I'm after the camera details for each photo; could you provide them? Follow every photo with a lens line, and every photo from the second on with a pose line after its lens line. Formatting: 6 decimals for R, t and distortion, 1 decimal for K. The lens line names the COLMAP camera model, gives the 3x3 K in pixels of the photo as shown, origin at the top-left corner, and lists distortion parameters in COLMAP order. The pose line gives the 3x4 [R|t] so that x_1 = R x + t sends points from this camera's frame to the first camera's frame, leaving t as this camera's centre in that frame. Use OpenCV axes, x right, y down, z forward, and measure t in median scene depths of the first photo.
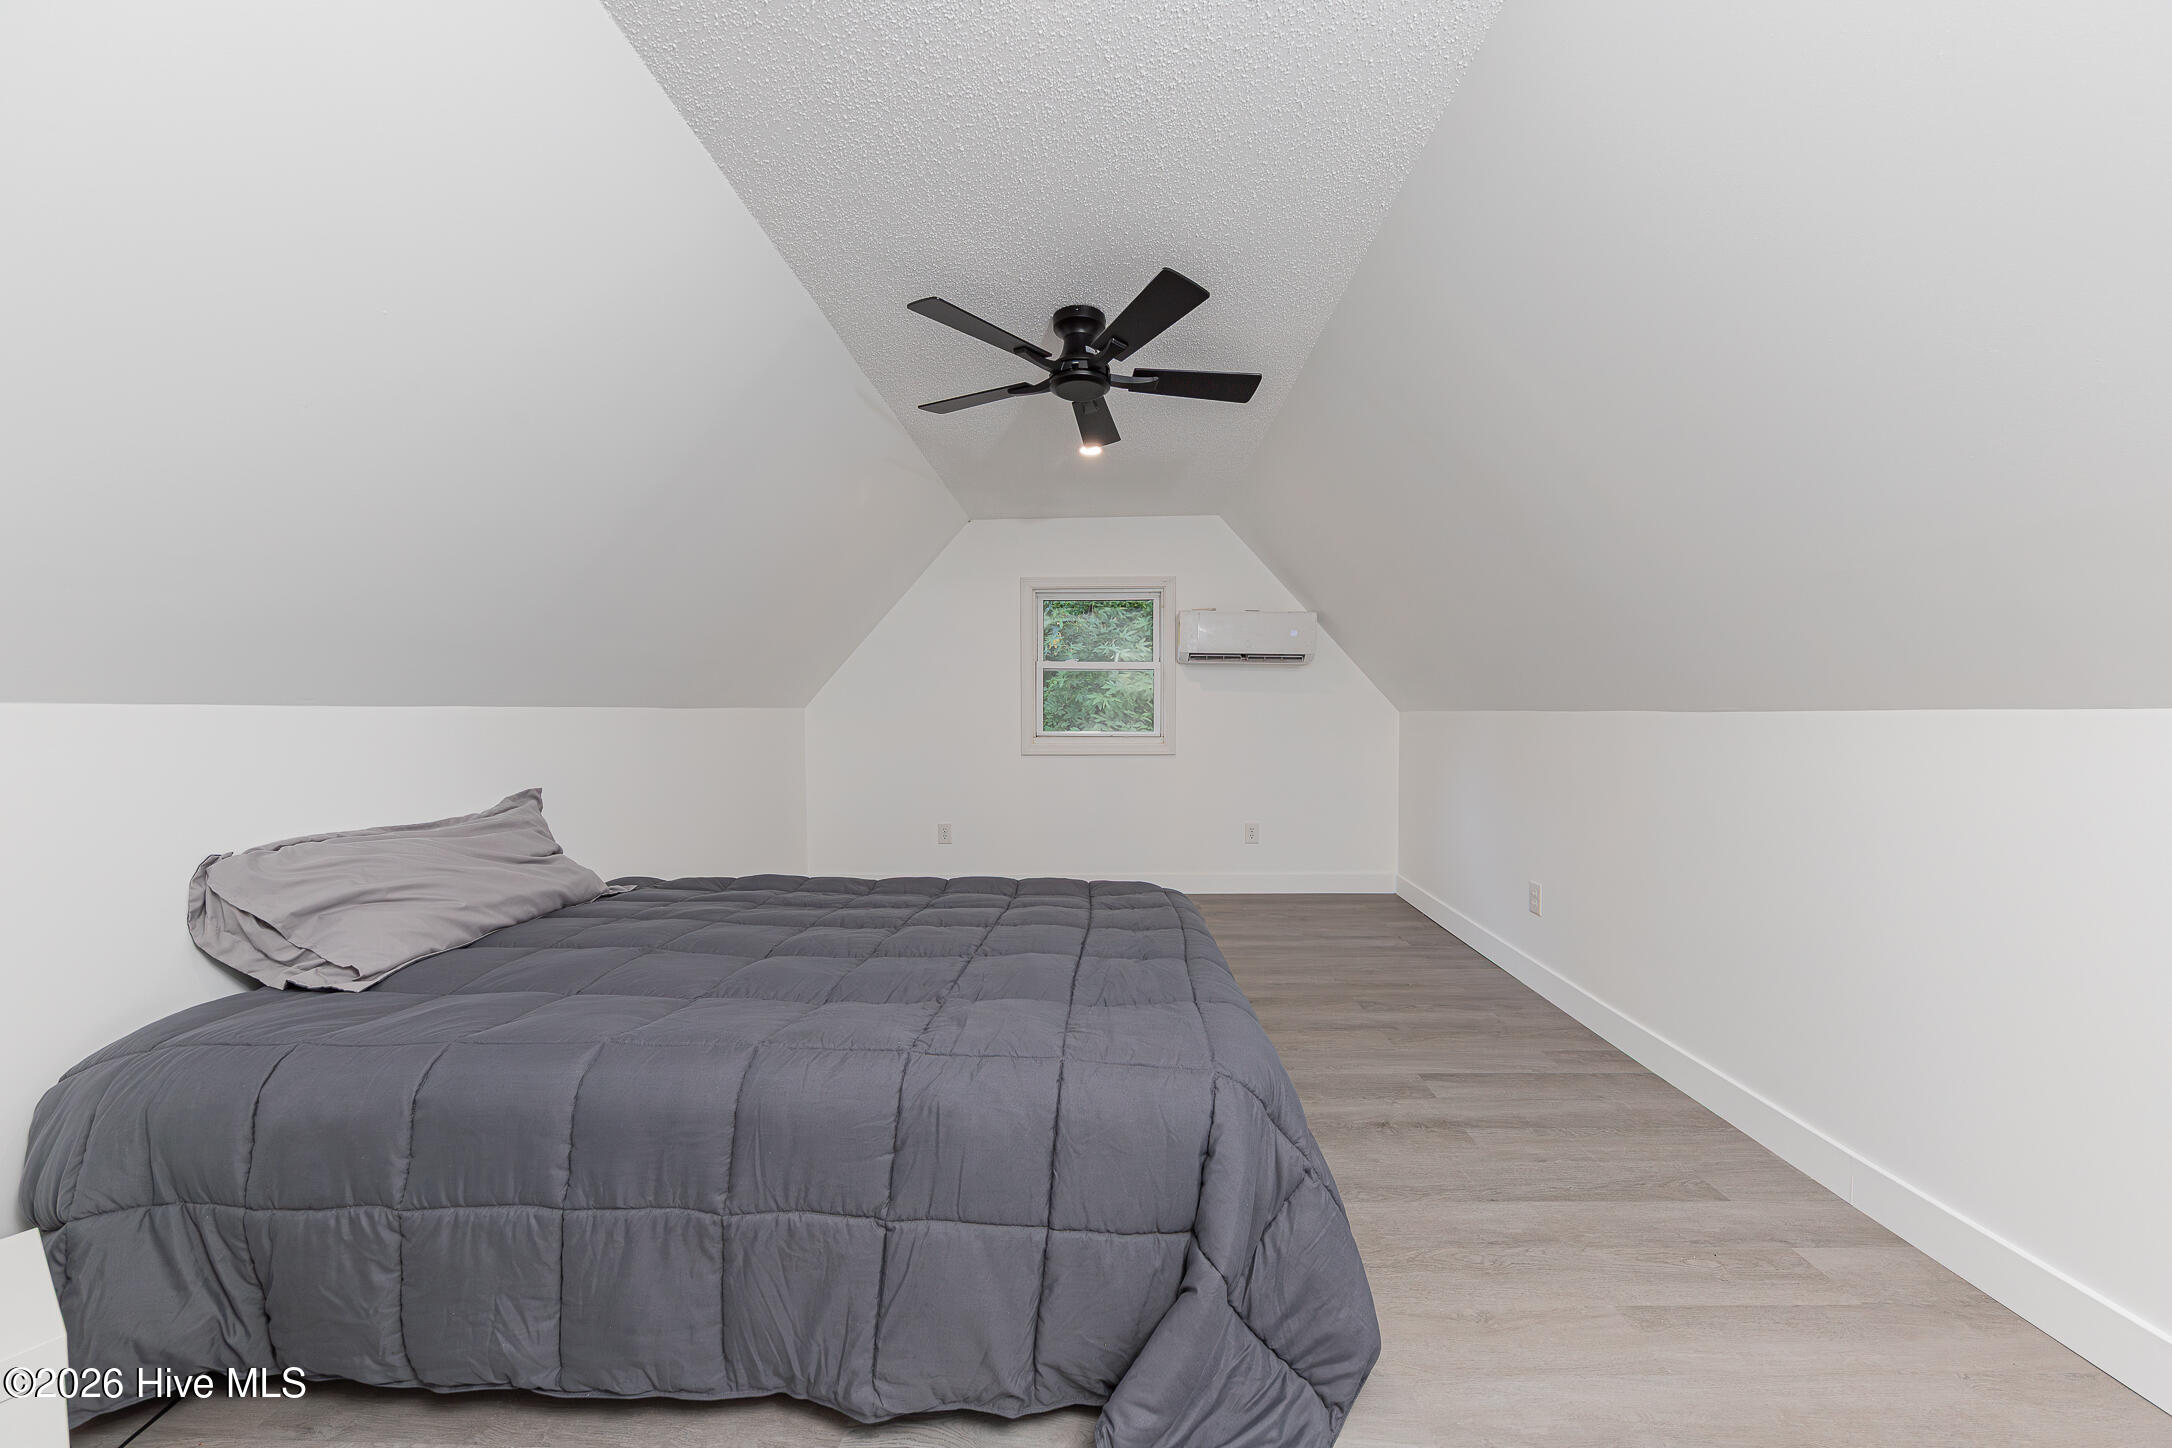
lens RADIAL K [[745.0, 0, 1104.3], [0, 745.0, 746.7], [0, 0, 1]] dist [0.008986, -0.004565]
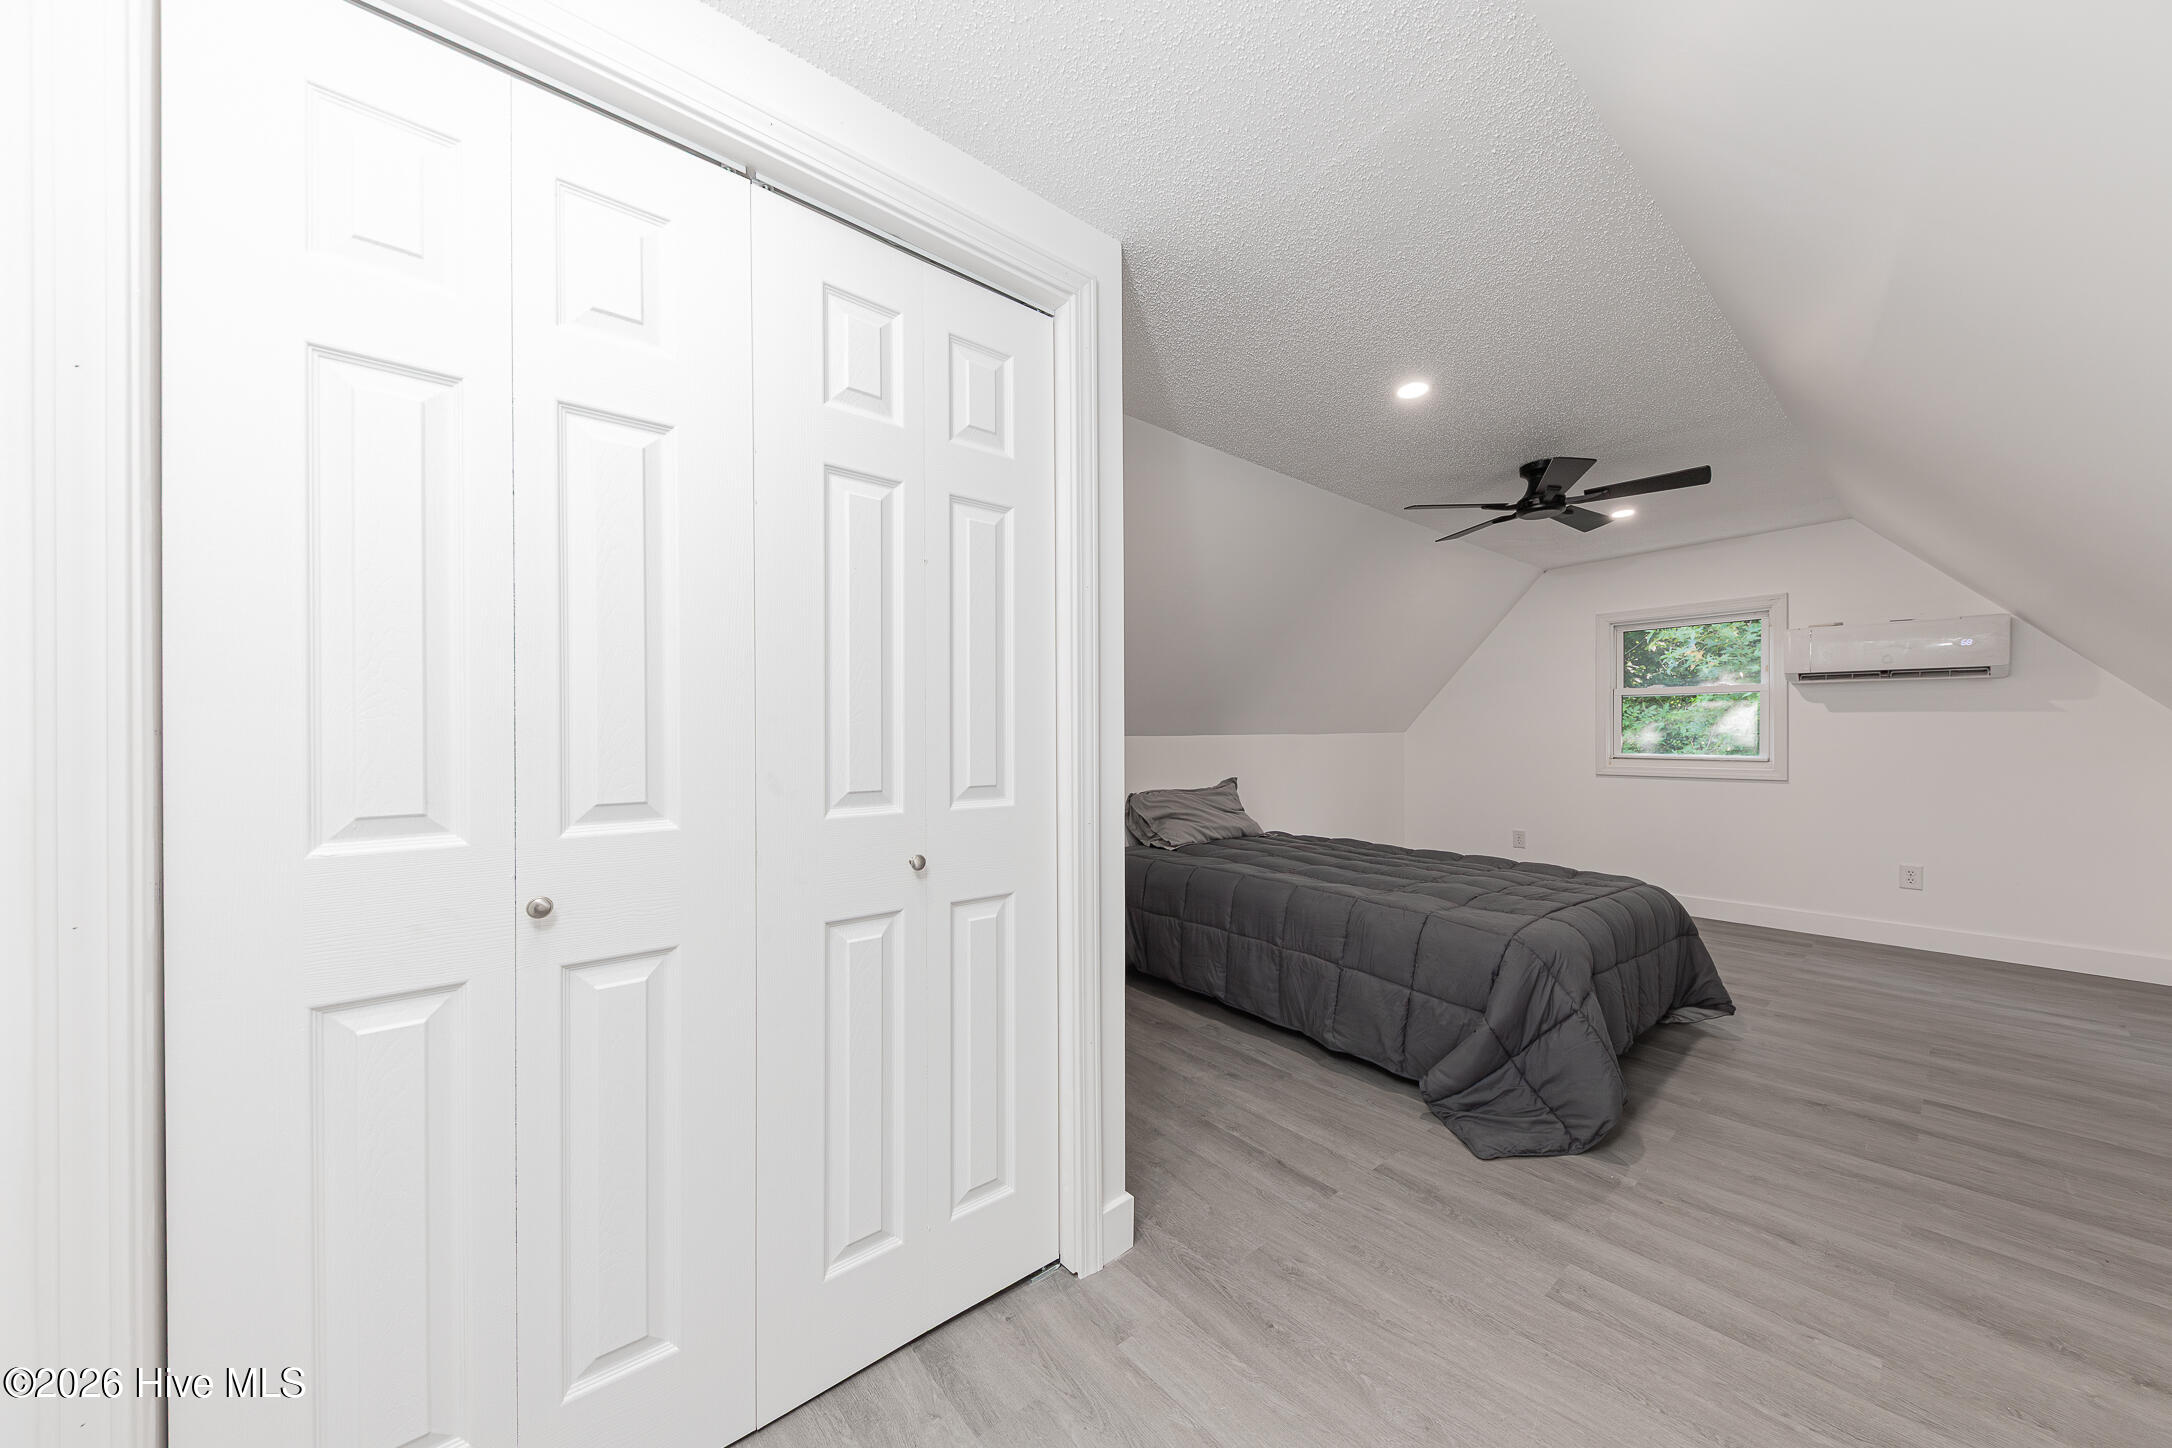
lens RADIAL K [[737.9, 0, 1091.4], [0, 737.9, 733.8], [0, 0, 1]] dist [0.011990, -0.005613]
pose [[0.643942, -0.002693, -0.765069, 0.505156], [-0.030993, 0.999081, -0.029603, 0.012045], [0.764446, 0.042774, 0.643267, -0.564267]]
